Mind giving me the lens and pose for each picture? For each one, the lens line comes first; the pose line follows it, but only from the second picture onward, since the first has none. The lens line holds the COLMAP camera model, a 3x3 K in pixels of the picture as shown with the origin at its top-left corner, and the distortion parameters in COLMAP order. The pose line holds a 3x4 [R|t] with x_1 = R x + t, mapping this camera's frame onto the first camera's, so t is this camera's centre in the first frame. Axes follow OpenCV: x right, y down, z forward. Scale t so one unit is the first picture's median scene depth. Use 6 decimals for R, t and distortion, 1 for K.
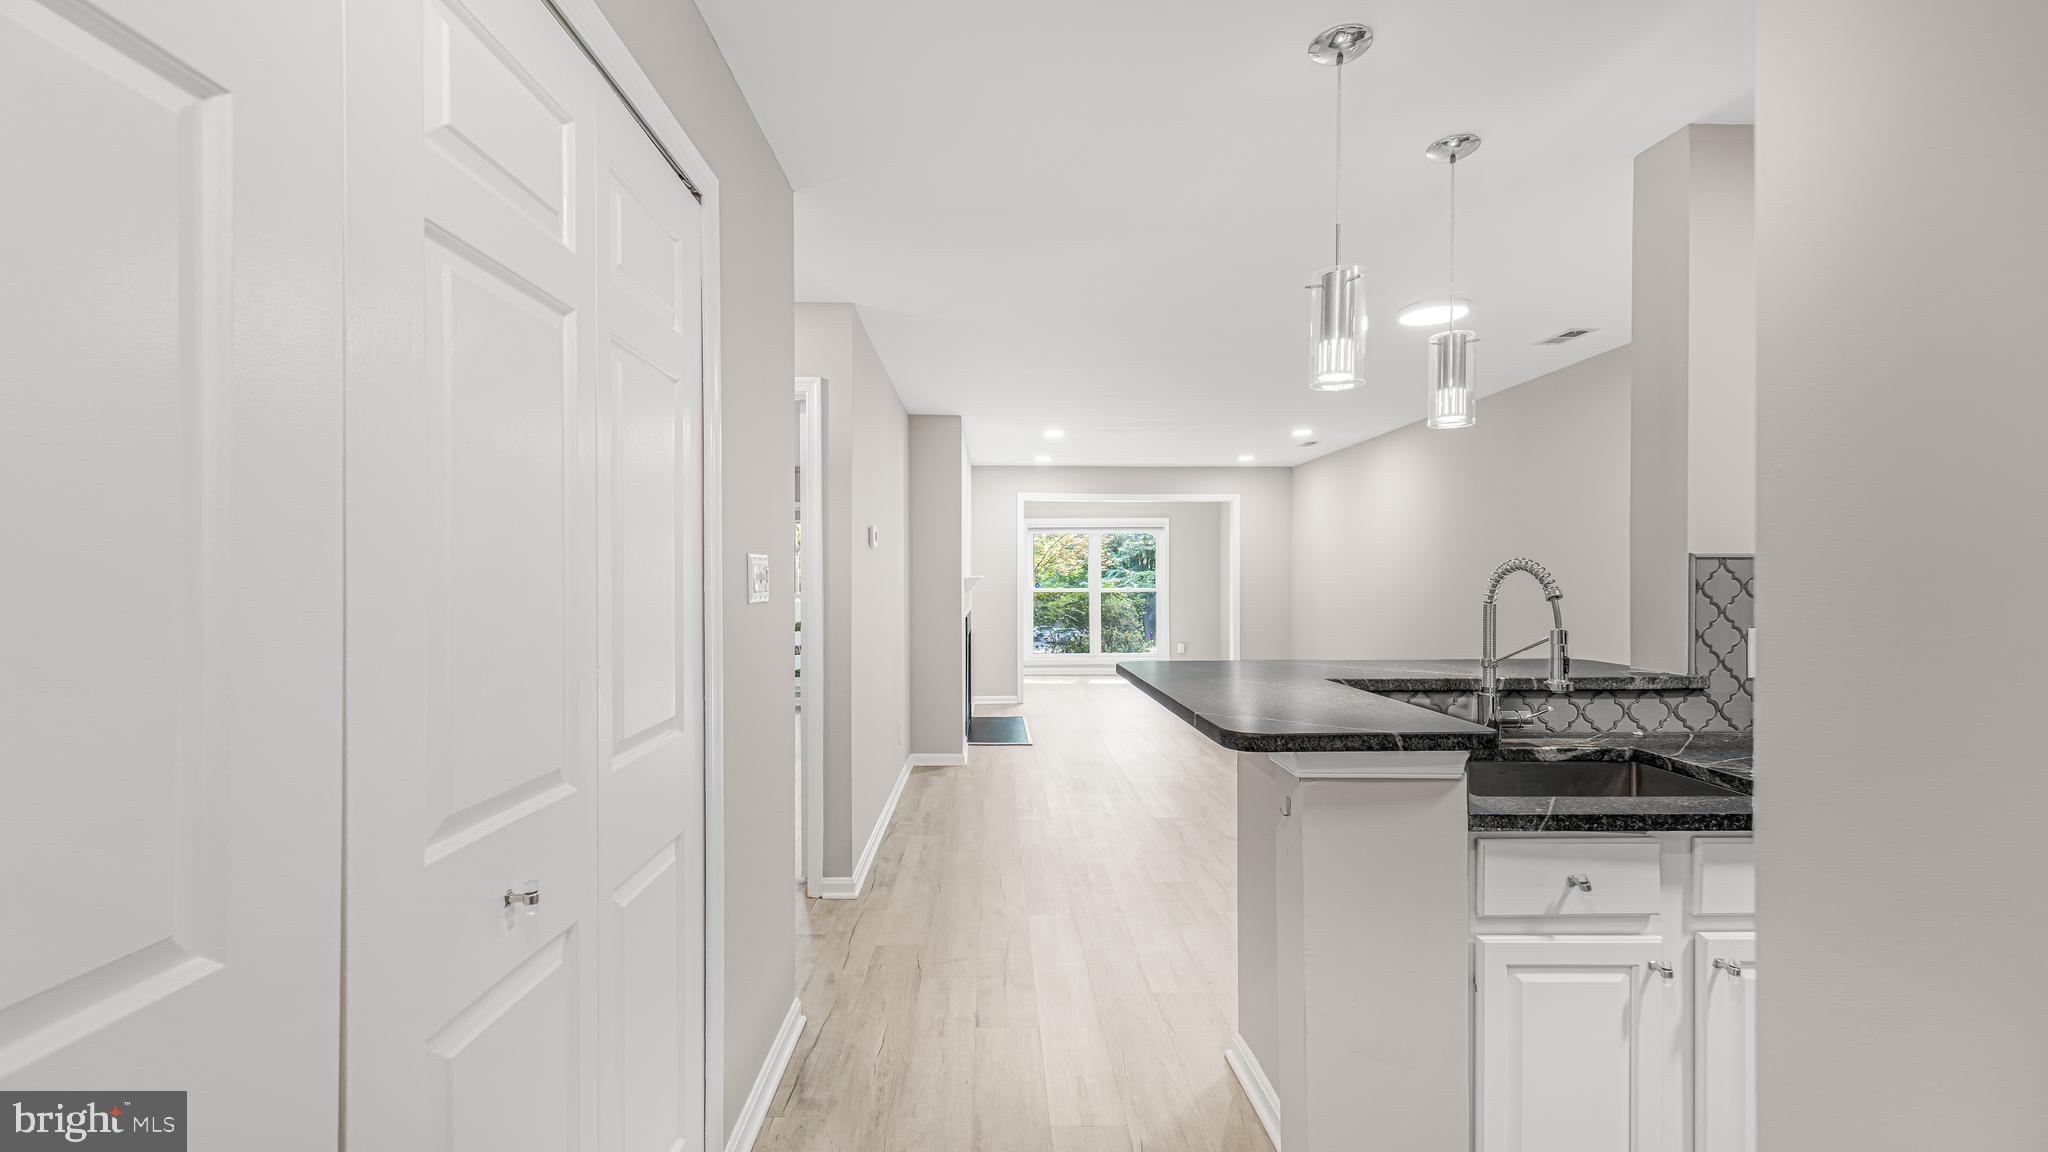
lens RADIAL K [[822.6, 0, 1005.8], [0, 822.6, 578.4], [0, 0, 1]] dist [0.019736, -0.002996]
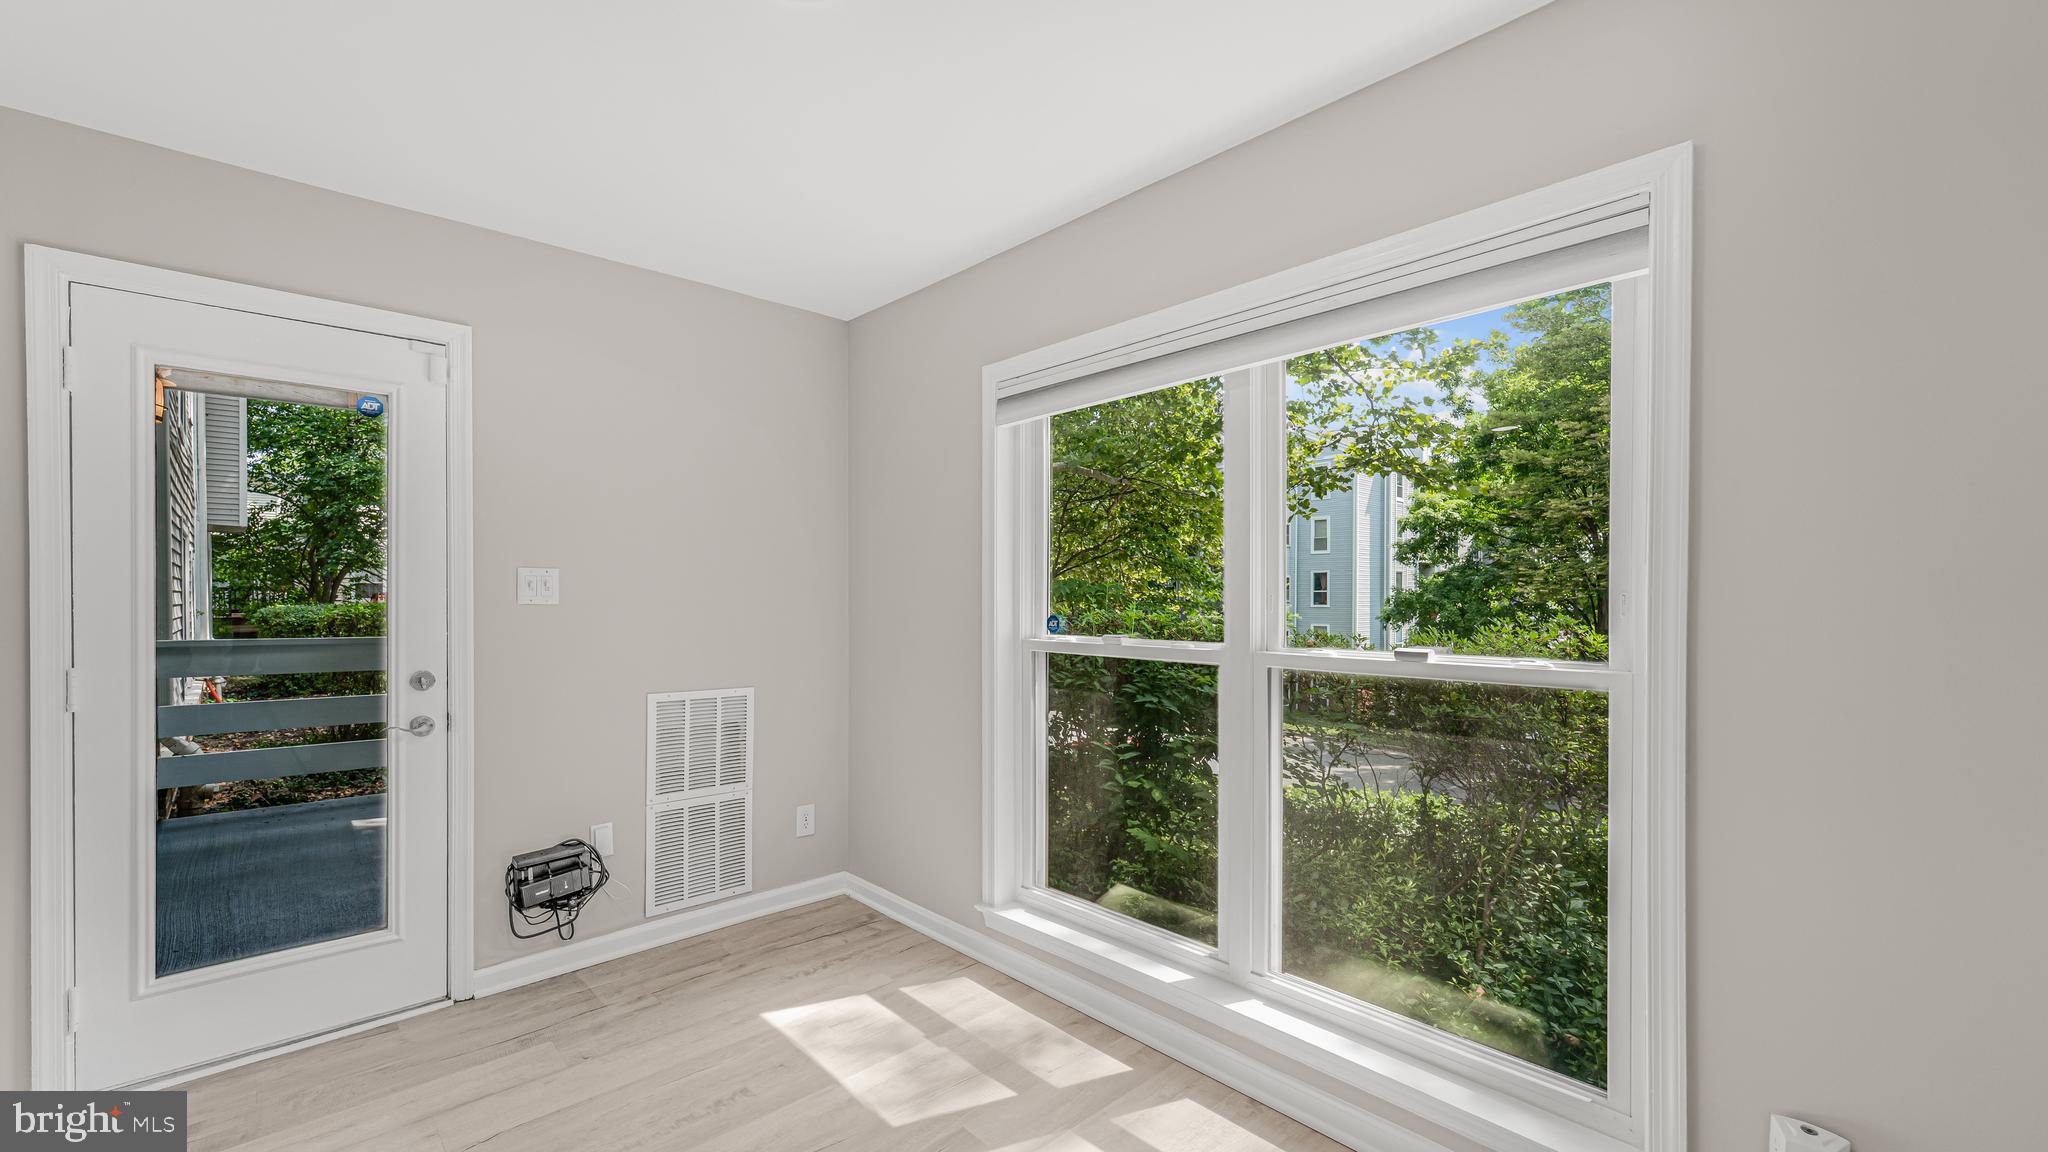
lens RADIAL K [[822.6, 0, 1035.9], [0, 822.6, 606.6], [0, 0, 1]] dist [0.019736, -0.002996]
pose [[0.682046, 0.010463, -0.731235, 1.203850], [-0.005817, 0.999944, 0.008883, 0.010028], [0.731286, -0.001805, 0.682068, 4.492195]]
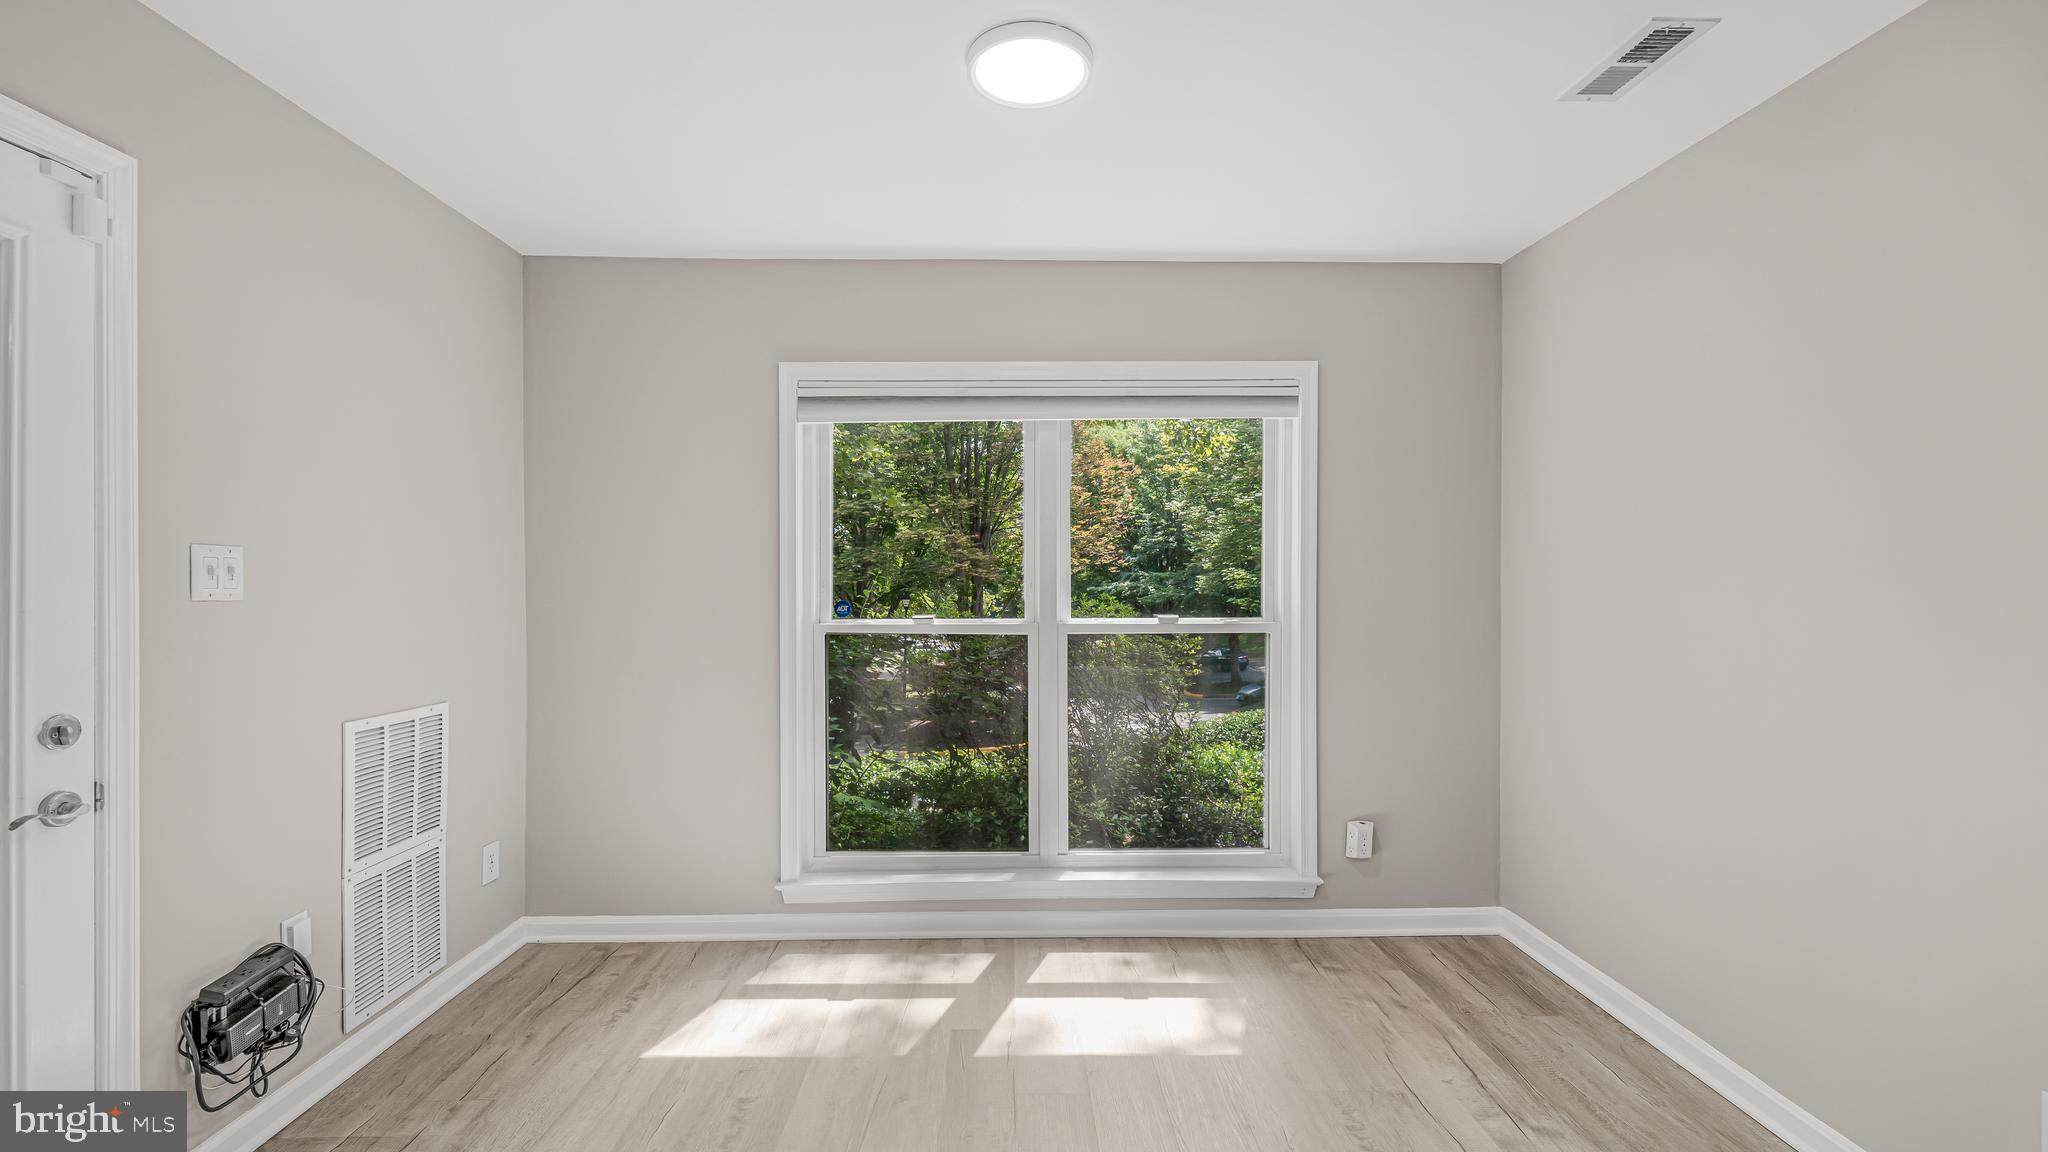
lens RADIAL K [[822.6, 0, 1021.4], [0, 822.6, 576.8], [0, 0, 1]] dist [0.019736, -0.002996]
pose [[0.999994, 0.002922, 0.001805, 0.536729], [-0.002909, 0.999970, -0.007162, 0.001172], [-0.001826, 0.007157, 0.999973, 3.929144]]
